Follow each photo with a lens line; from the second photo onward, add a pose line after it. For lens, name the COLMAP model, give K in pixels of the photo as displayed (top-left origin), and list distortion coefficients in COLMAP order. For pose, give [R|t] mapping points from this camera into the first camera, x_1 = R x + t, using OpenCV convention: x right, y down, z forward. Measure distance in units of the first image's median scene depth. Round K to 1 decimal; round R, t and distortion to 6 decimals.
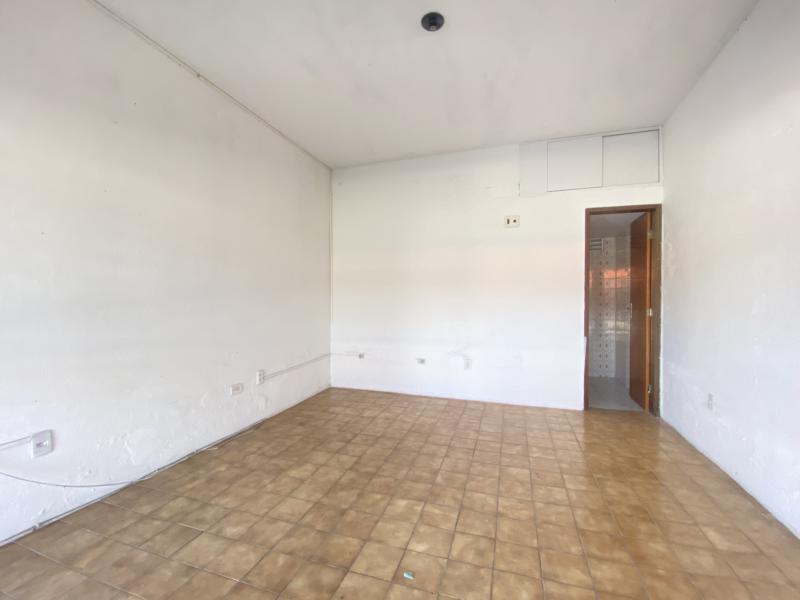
lens RADIAL K [[354.9, 0, 400.9], [0, 354.9, 298.5], [0, 0, 1]] dist [0.007105, -0.006428]
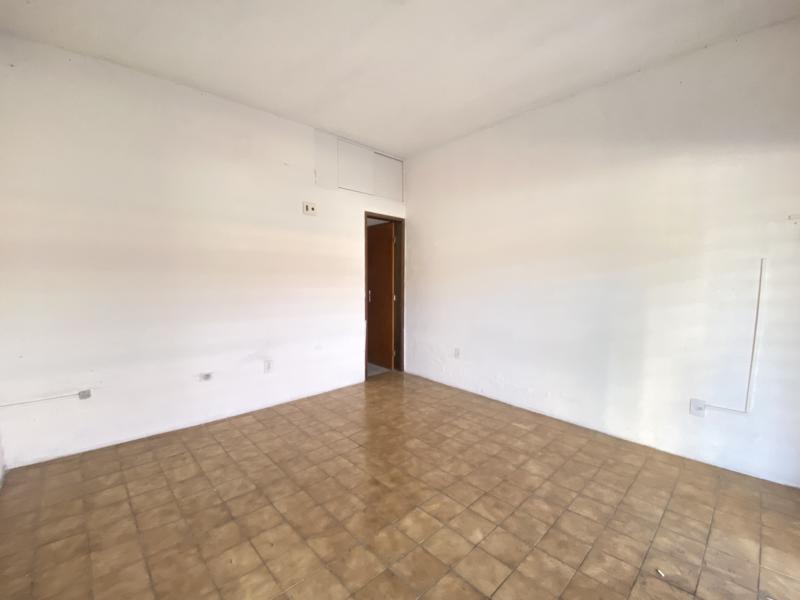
lens RADIAL K [[354.9, 0, 402.9], [0, 354.9, 295.4], [0, 0, 1]] dist [0.007105, -0.006428]
pose [[0.468779, -0.050957, 0.881844, -0.586101], [-0.000133, 0.998331, 0.057759, -0.053115], [-0.883315, -0.027193, 0.467990, 0.436119]]
